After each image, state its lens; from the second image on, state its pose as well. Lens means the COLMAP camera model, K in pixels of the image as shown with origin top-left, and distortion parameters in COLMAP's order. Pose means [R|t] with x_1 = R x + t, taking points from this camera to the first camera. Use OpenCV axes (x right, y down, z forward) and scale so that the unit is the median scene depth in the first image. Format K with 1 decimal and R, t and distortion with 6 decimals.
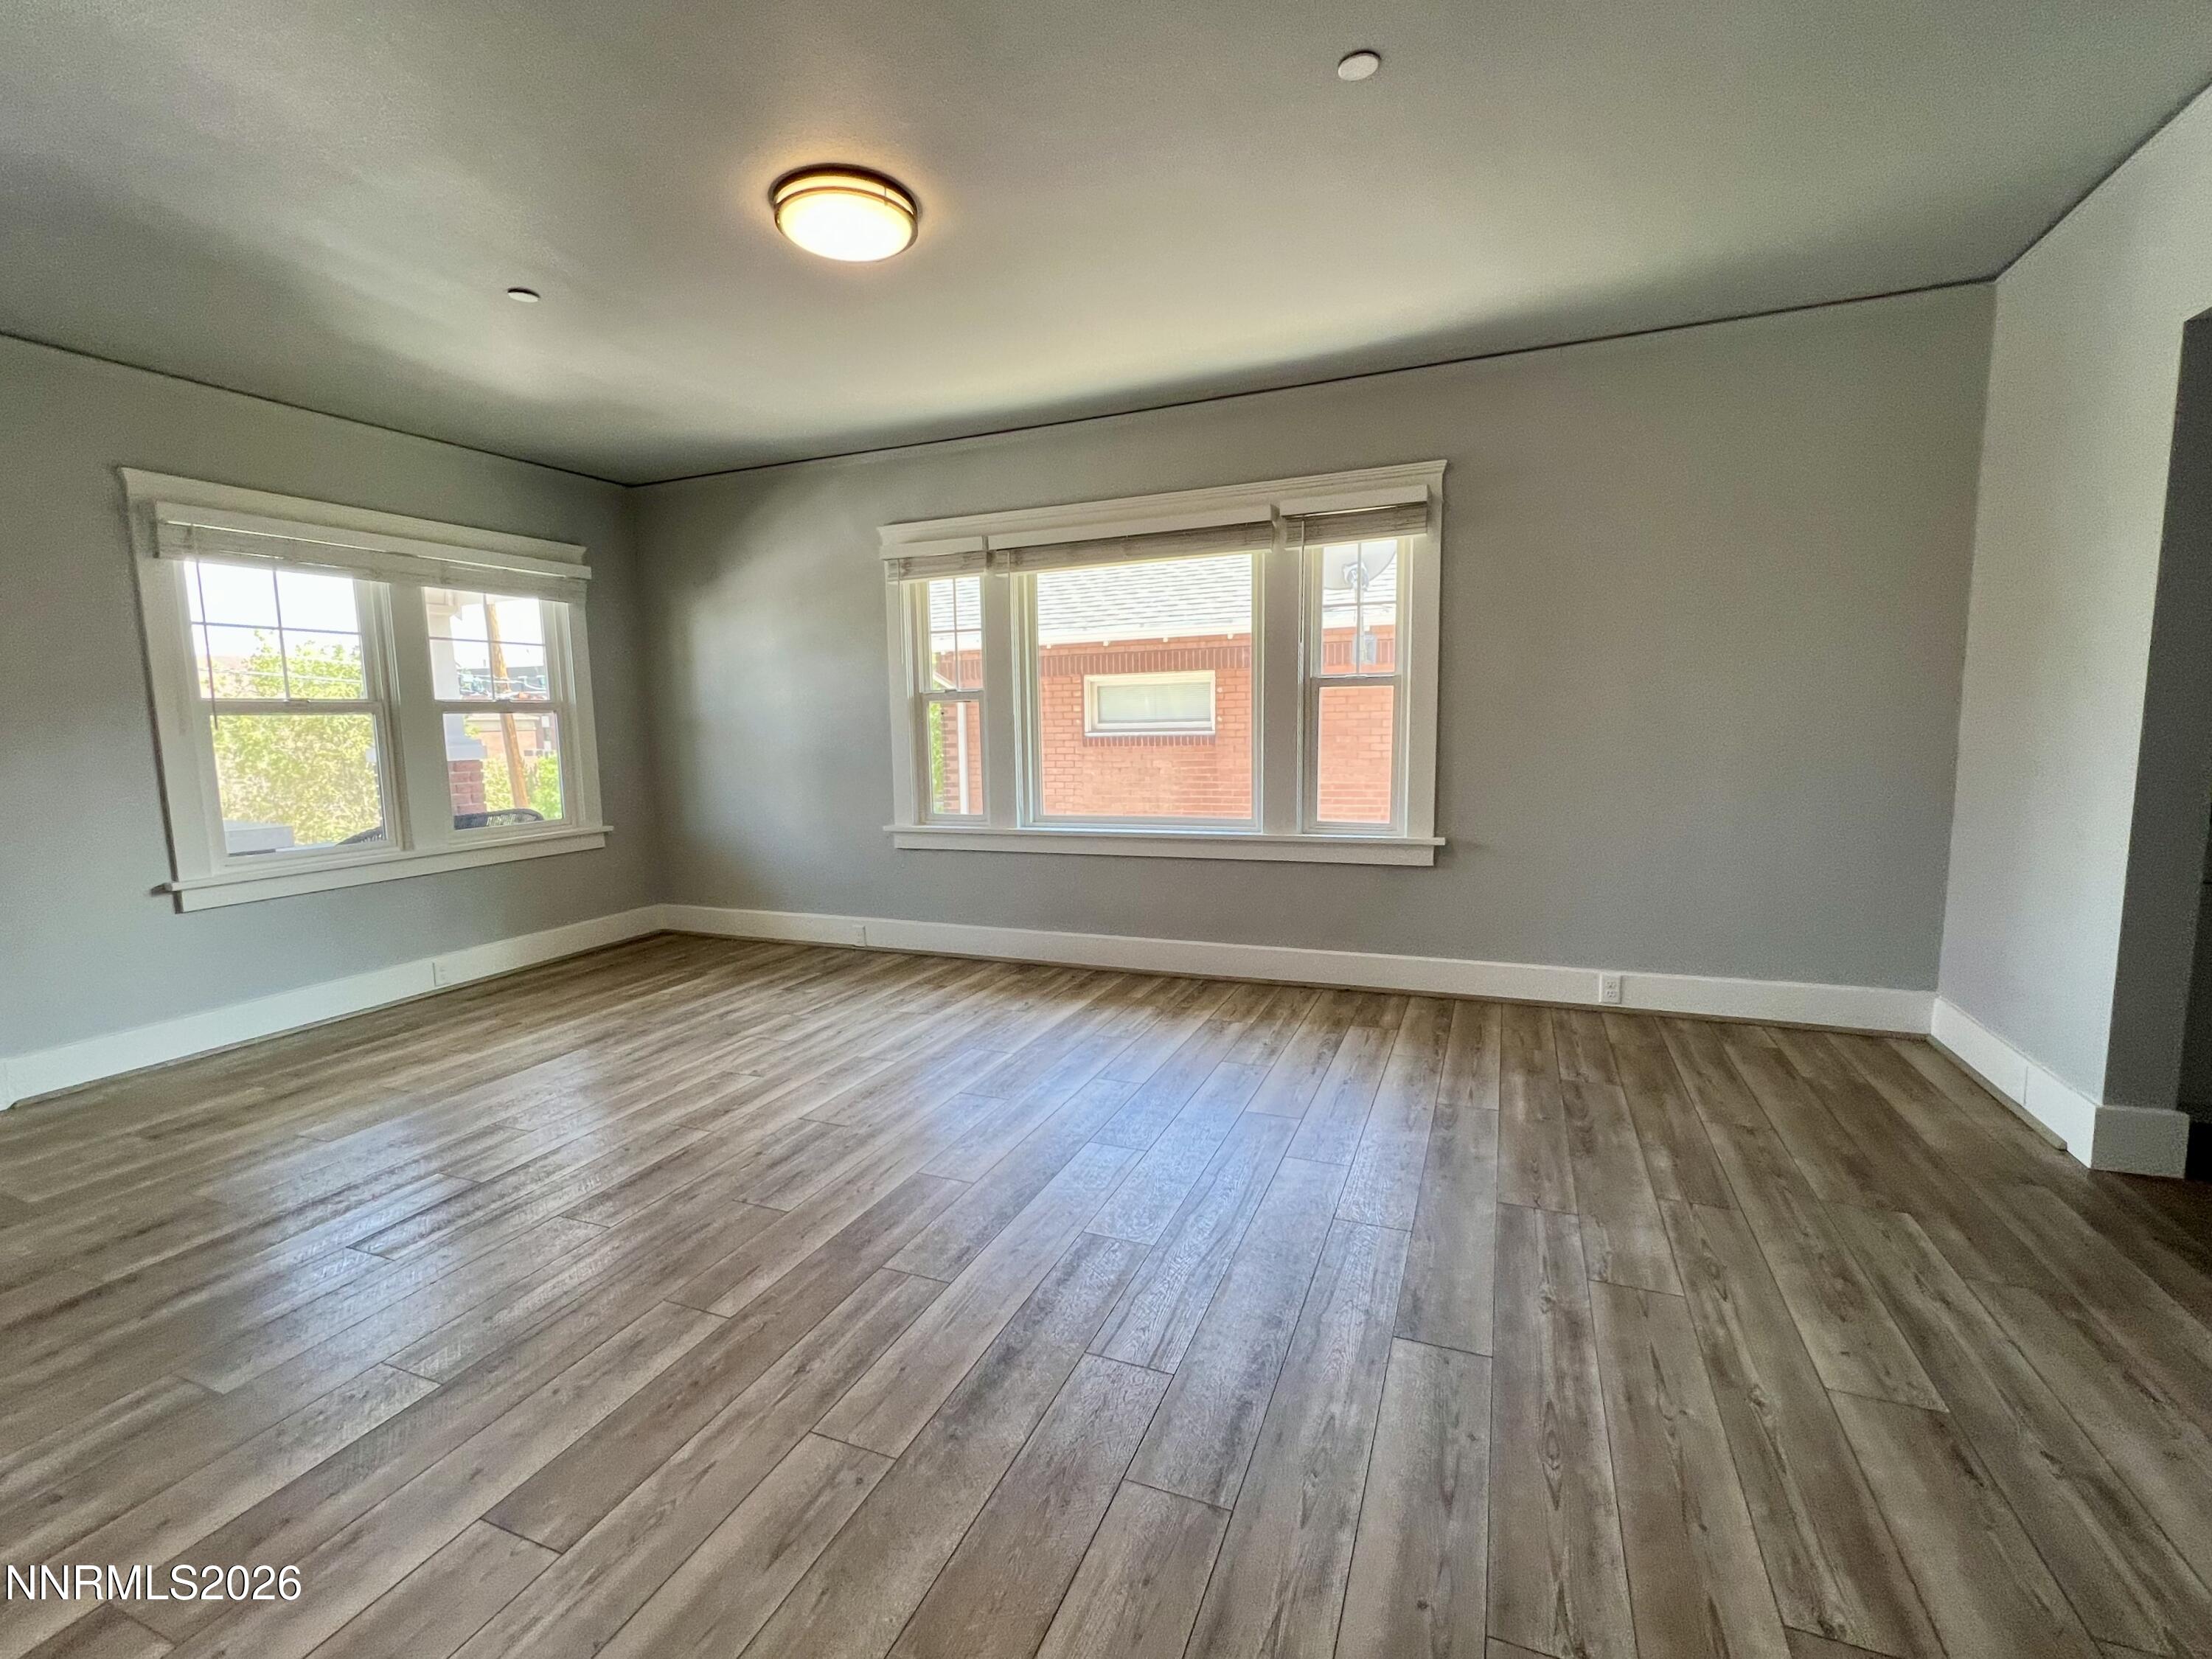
lens RADIAL K [[986.6, 0, 1106.0], [0, 986.6, 829.5], [0, 0, 1]] dist [-0.001490, 0.000334]
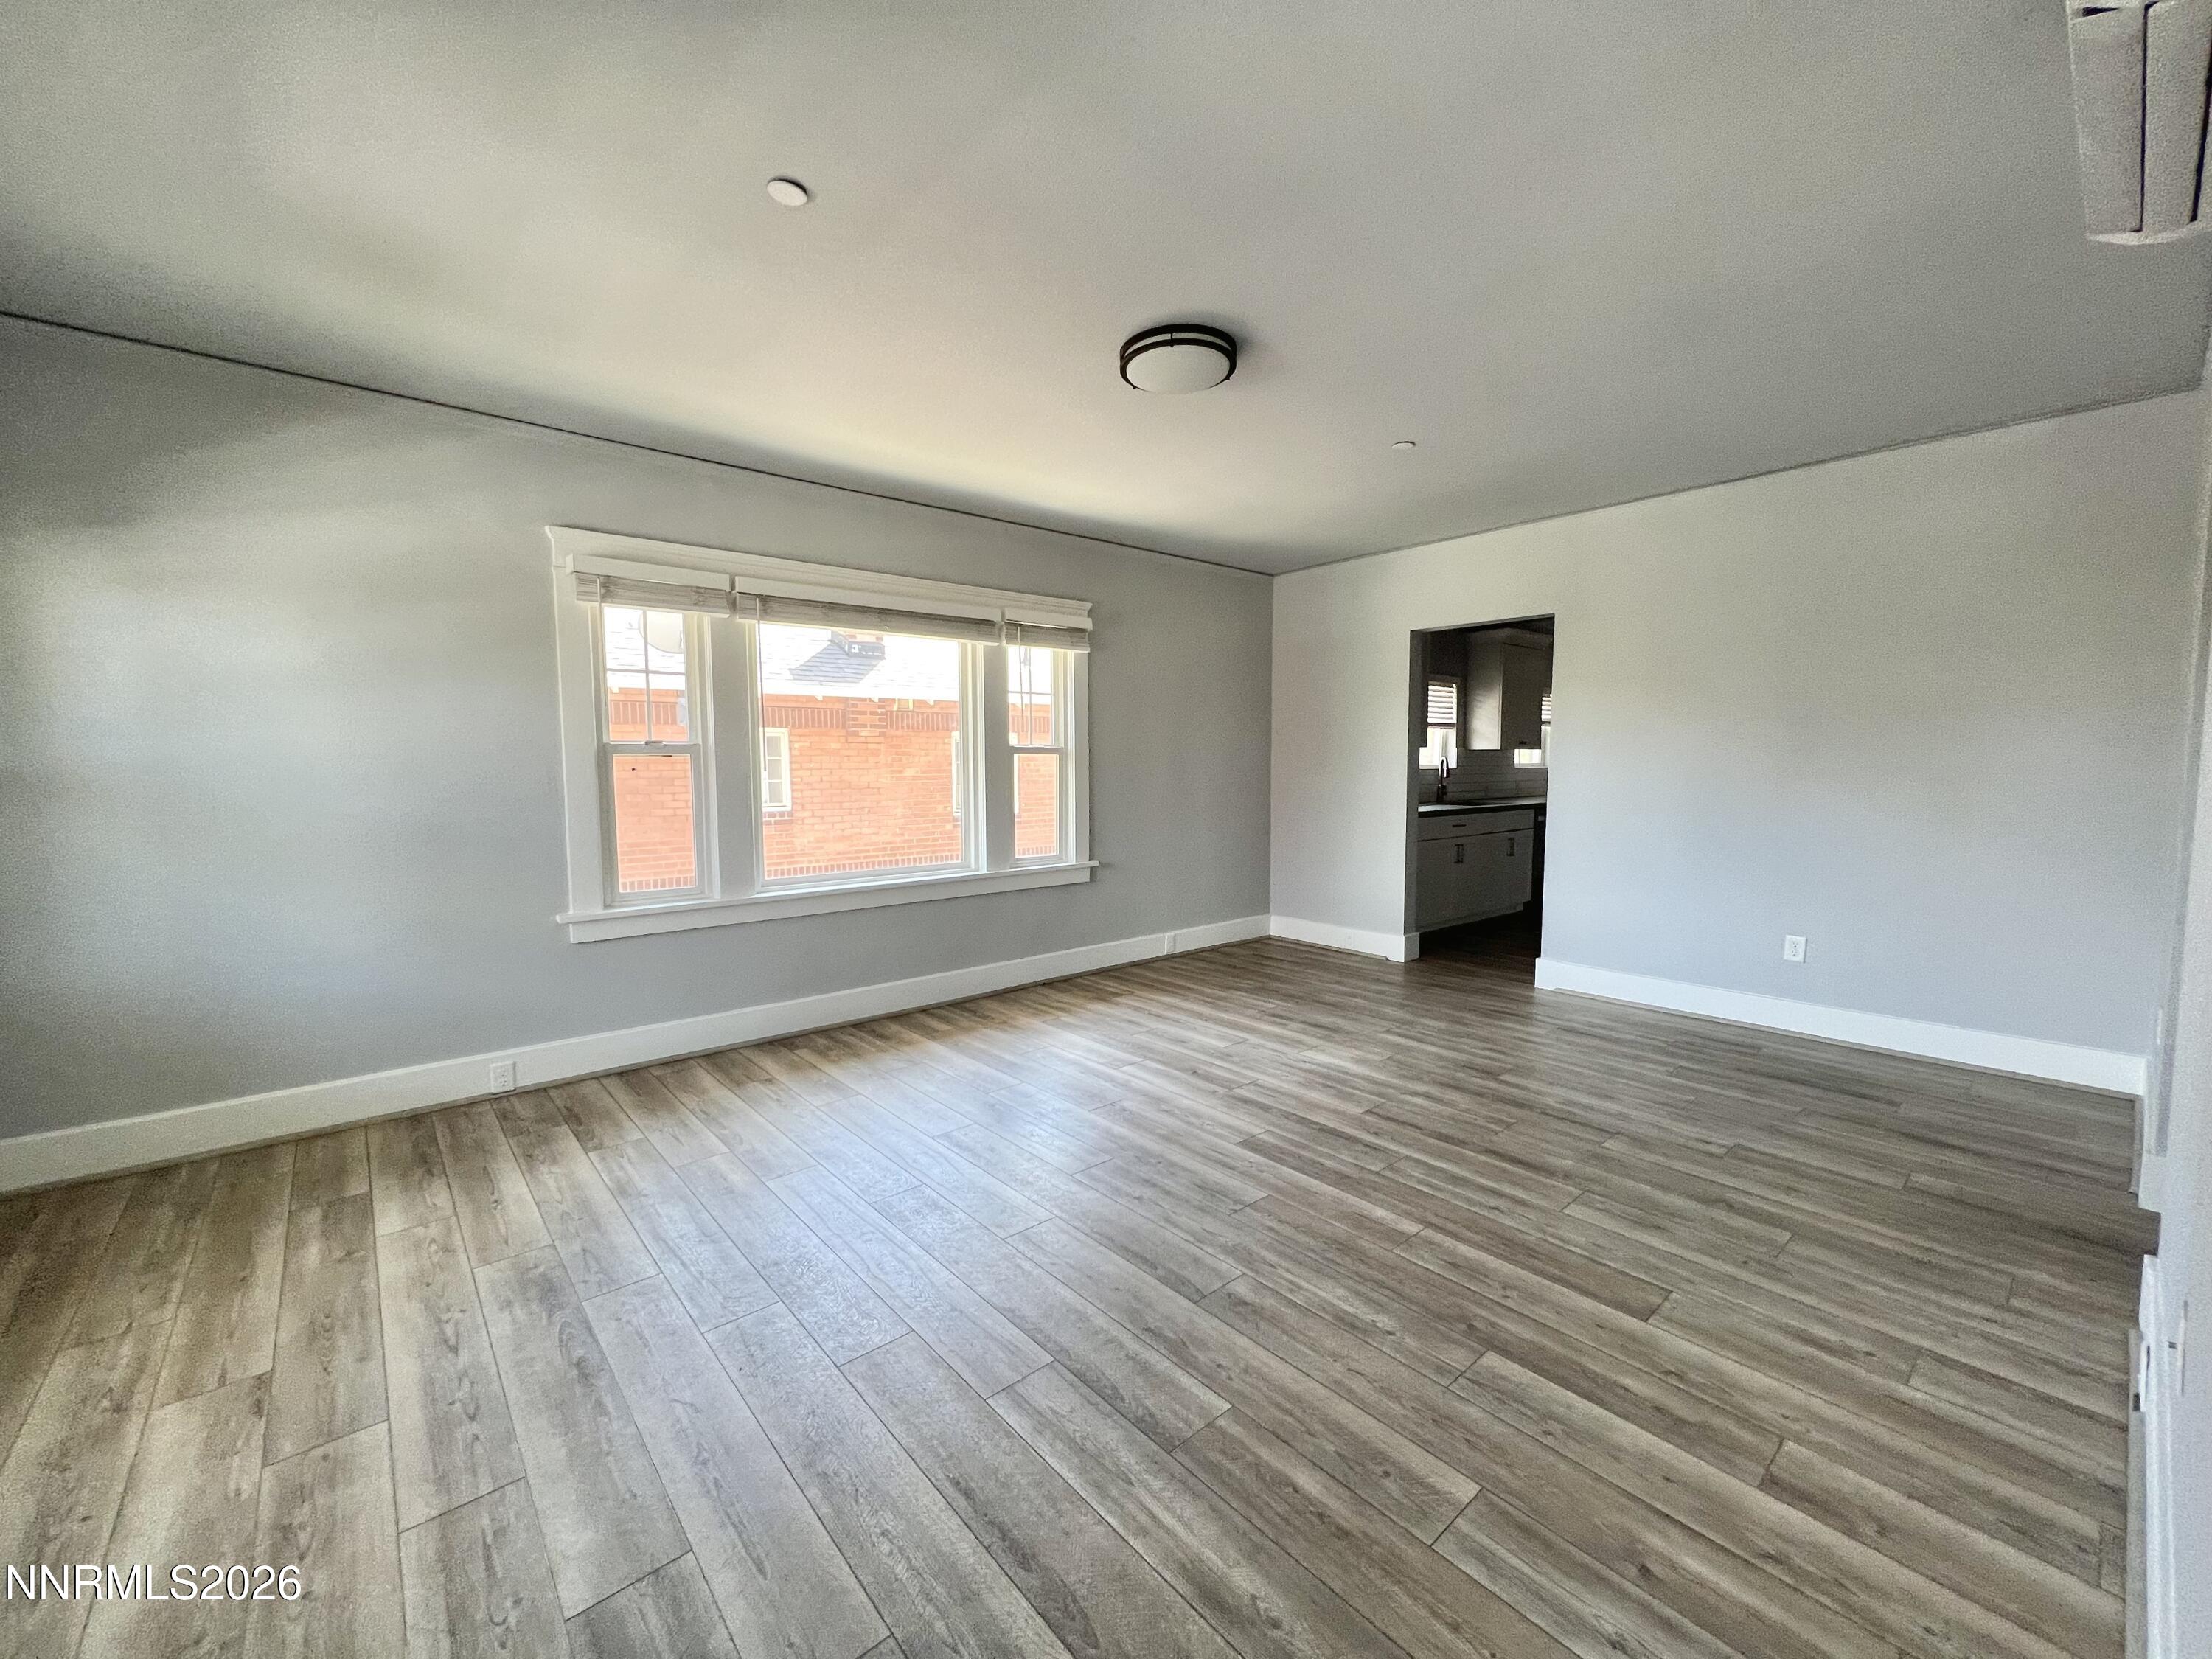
lens RADIAL K [[881.4, 0, 1106.0], [0, 881.4, 829.5], [0, 0, 1]] dist [-0.002799, 0.000350]
pose [[0.449115, -0.046952, 0.892240, -0.771543], [0.094556, 0.995508, 0.004791, -0.040833], [-0.888457, 0.082215, 0.451537, 0.384364]]
